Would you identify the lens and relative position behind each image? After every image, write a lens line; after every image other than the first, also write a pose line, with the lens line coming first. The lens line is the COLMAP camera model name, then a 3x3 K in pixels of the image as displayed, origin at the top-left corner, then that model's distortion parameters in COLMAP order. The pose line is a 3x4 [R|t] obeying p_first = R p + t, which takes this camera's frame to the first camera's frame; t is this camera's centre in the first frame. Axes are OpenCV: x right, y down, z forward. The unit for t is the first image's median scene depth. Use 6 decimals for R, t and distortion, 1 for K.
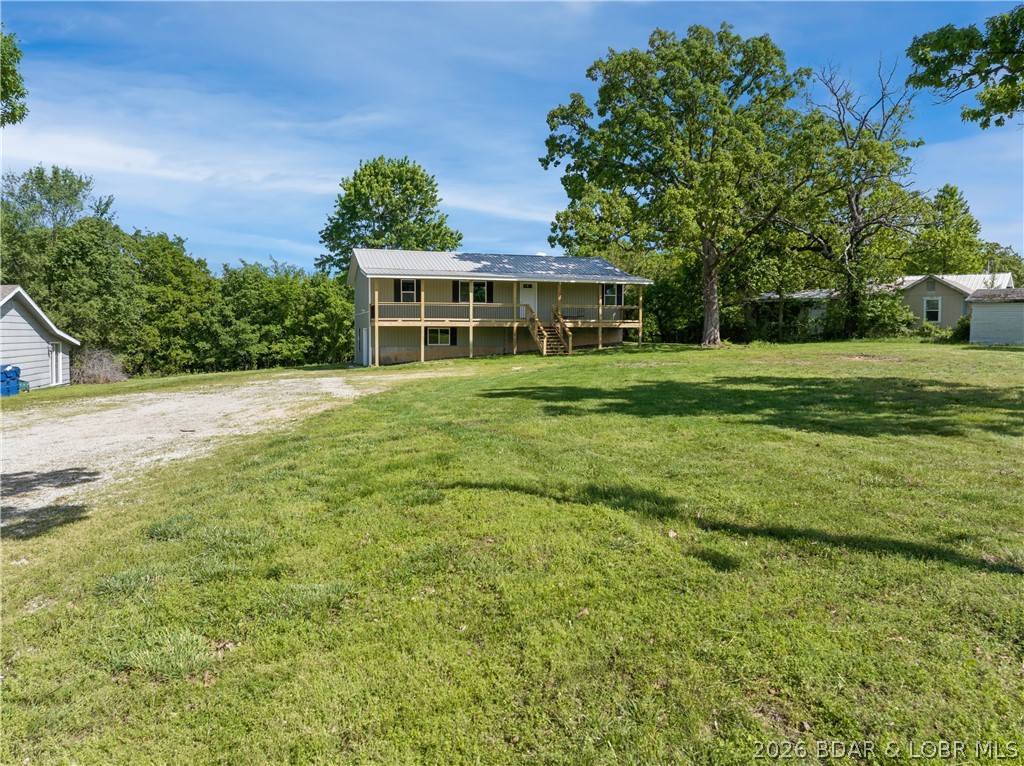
lens RADIAL K [[708.6, 0, 512.0], [0, 708.6, 383.0], [0, 0, 1]] dist [-0.022037, -0.003197]
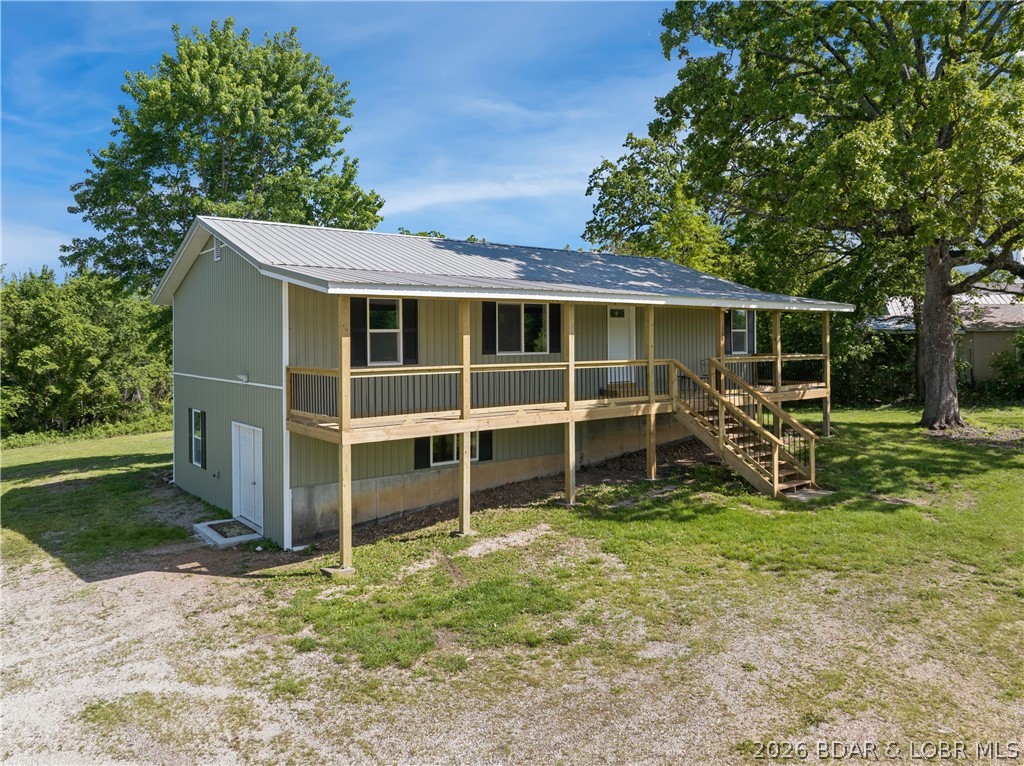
lens RADIAL K [[761.2, 0, 488.7], [0, 761.2, 381.2], [0, 0, 1]] dist [-0.043321, -0.000652]
pose [[0.949703, -0.027975, 0.311899, -0.173899], [0.033026, 0.999395, -0.010921, -0.074835], [-0.311404, 0.020672, 0.950053, 0.465277]]
